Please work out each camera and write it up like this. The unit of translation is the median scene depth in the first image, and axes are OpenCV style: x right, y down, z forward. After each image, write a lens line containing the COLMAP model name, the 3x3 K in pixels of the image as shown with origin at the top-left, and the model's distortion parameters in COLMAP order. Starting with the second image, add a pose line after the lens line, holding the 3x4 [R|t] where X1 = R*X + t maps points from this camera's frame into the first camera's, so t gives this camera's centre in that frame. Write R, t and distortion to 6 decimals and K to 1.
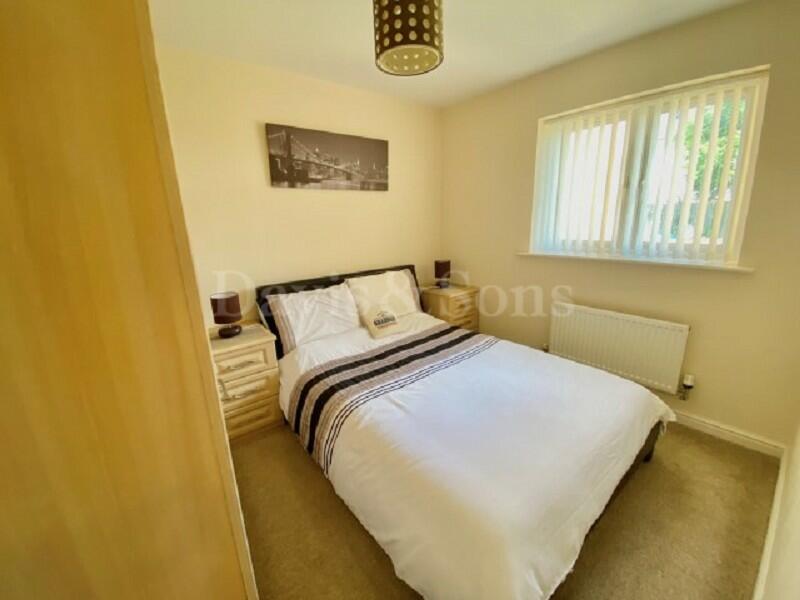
lens RADIAL K [[324.2, 0, 400.0], [0, 324.2, 300.0], [0, 0, 1]] dist [0.028265, -0.023013]
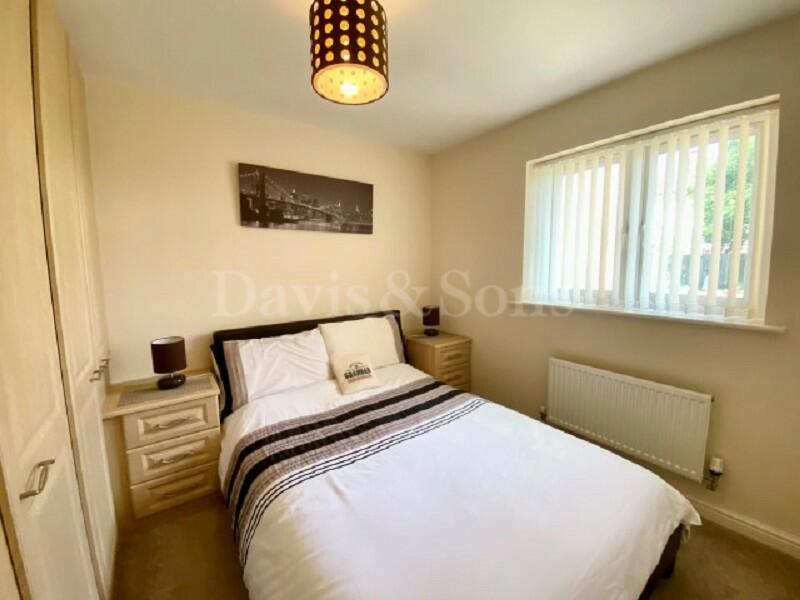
lens RADIAL K [[321.8, 0, 400.0], [0, 321.8, 300.0], [0, 0, 1]] dist [0.019903, -0.019951]
pose [[0.998534, 0.024497, -0.048257, 0.121197], [-0.030771, 0.990520, -0.133876, -0.022943], [0.044520, 0.135165, 0.989822, 0.119183]]
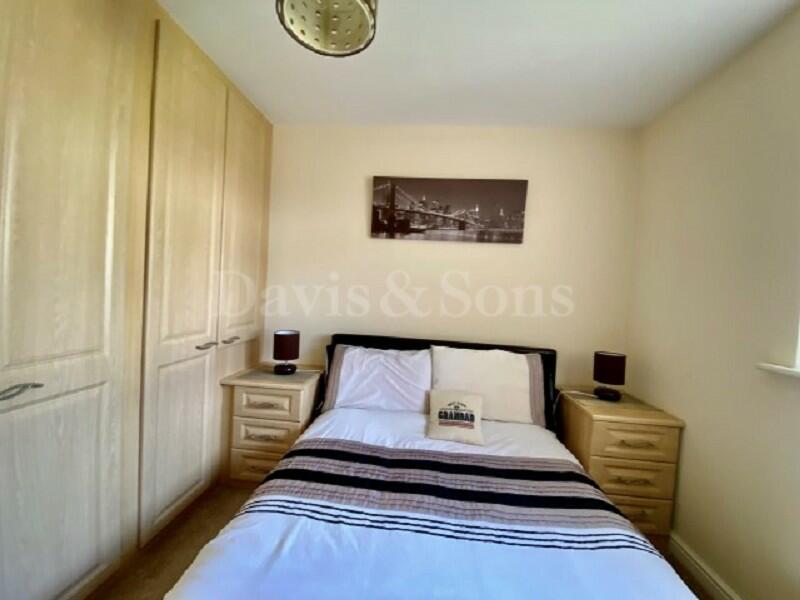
lens RADIAL K [[324.2, 0, 400.0], [0, 324.2, 300.0], [0, 0, 1]] dist [0.028265, -0.023013]
pose [[0.706749, 0.088135, -0.701953, 0.378959], [-0.246959, 0.960529, -0.128046, -0.063423], [0.662960, 0.263850, 0.700619, 0.429190]]
